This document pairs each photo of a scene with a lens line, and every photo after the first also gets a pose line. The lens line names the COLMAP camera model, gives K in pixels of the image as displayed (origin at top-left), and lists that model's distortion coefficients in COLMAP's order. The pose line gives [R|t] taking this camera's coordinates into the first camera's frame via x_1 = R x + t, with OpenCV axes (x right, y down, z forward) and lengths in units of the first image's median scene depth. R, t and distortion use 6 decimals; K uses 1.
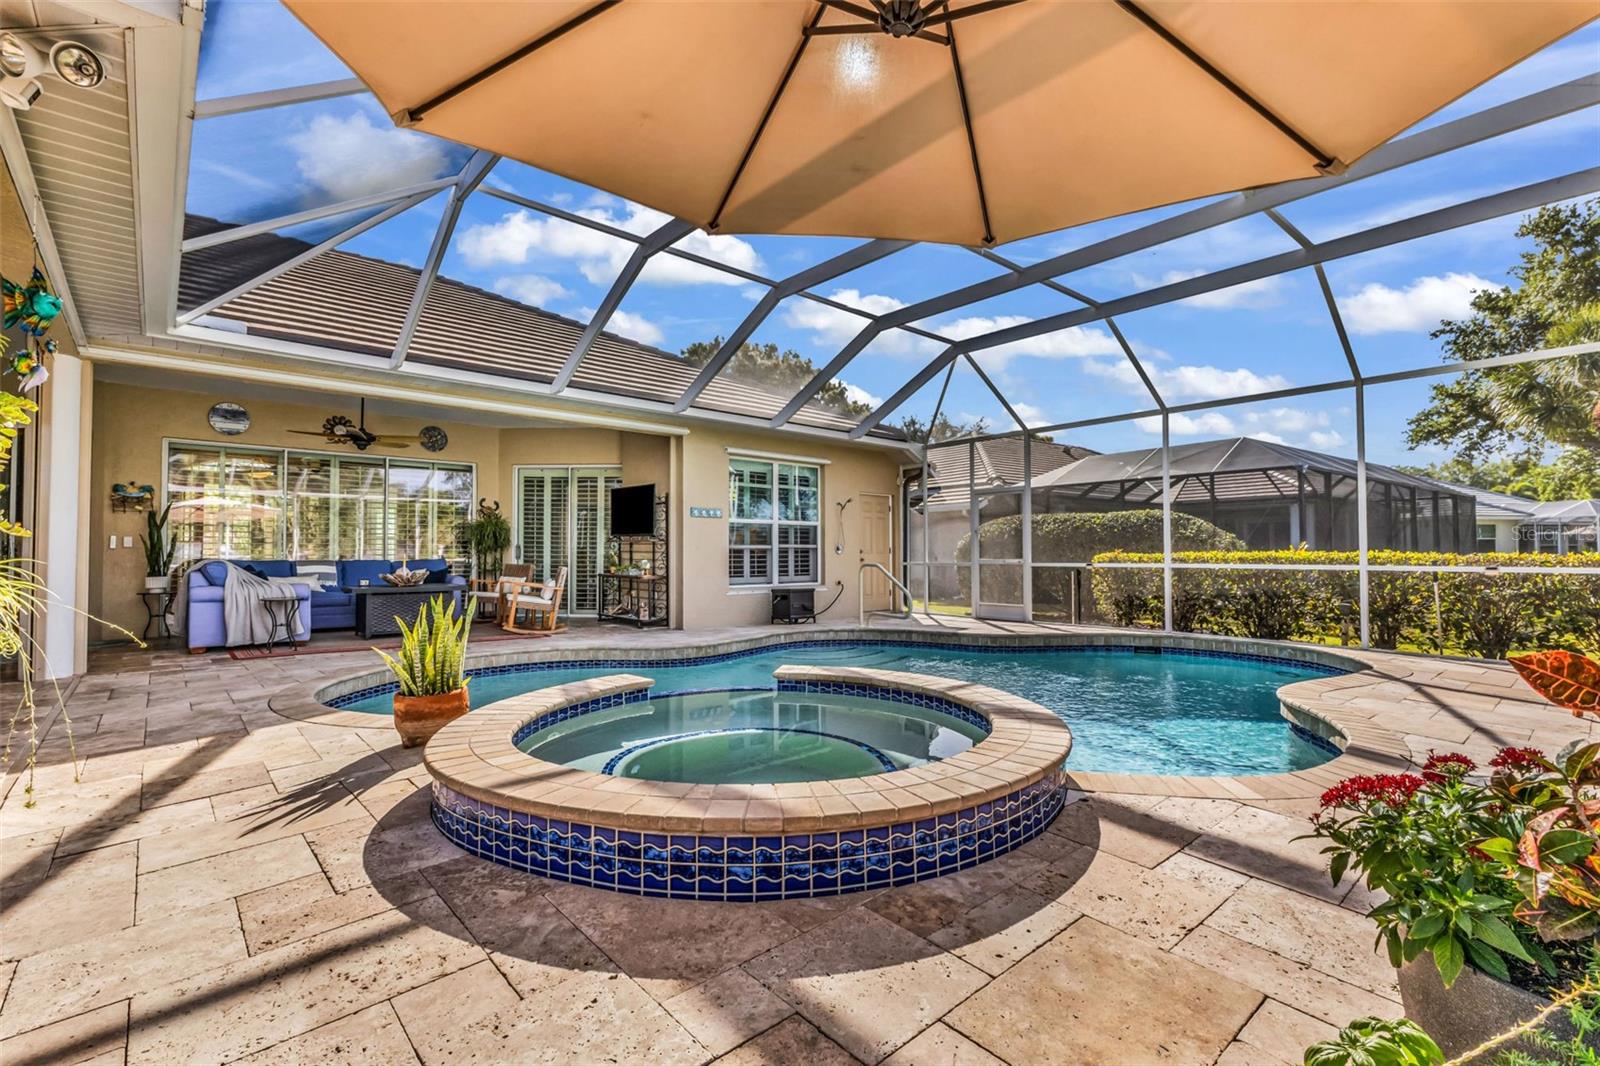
lens RADIAL K [[685.5, 0, 795.6], [0, 685.5, 543.5], [0, 0, 1]] dist [0.007379, -0.000562]
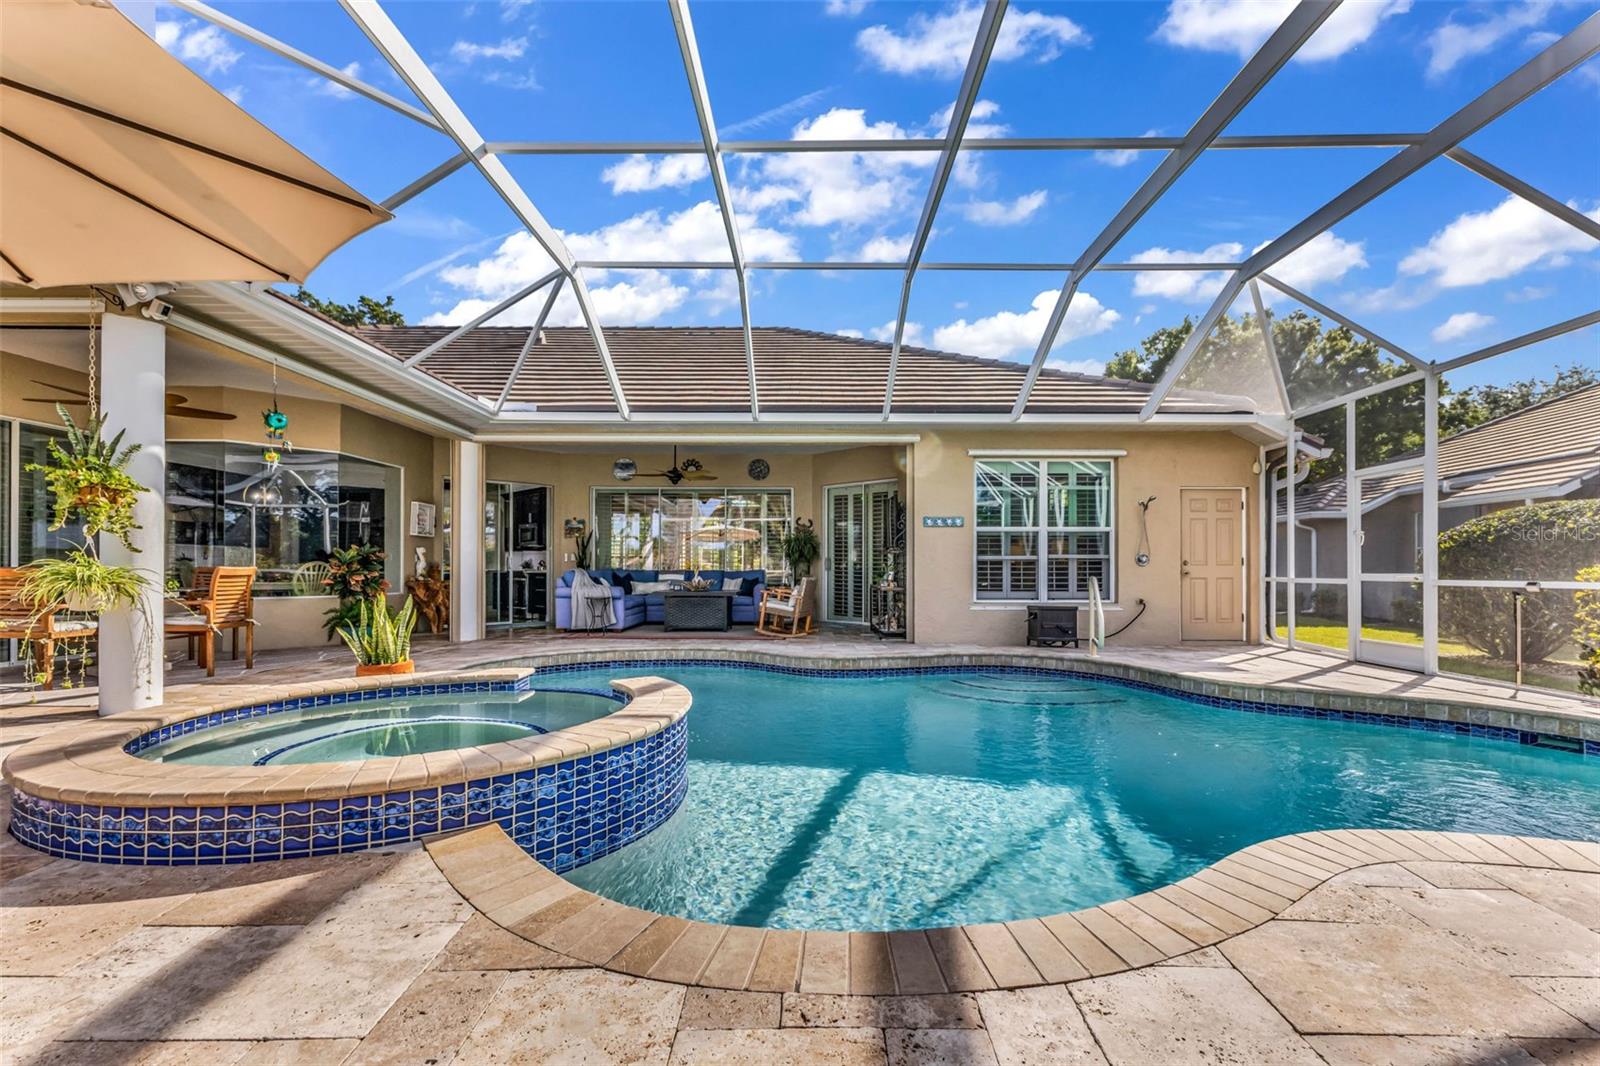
lens RADIAL K [[685.5, 0, 864.1], [0, 685.5, 561.7], [0, 0, 1]] dist [0.007379, -0.000562]
pose [[0.765505, -0.004476, -0.643414, 0.396714], [0.008560, 0.999958, 0.003227, 0.006286], [0.643373, -0.007978, 0.765512, 0.209250]]
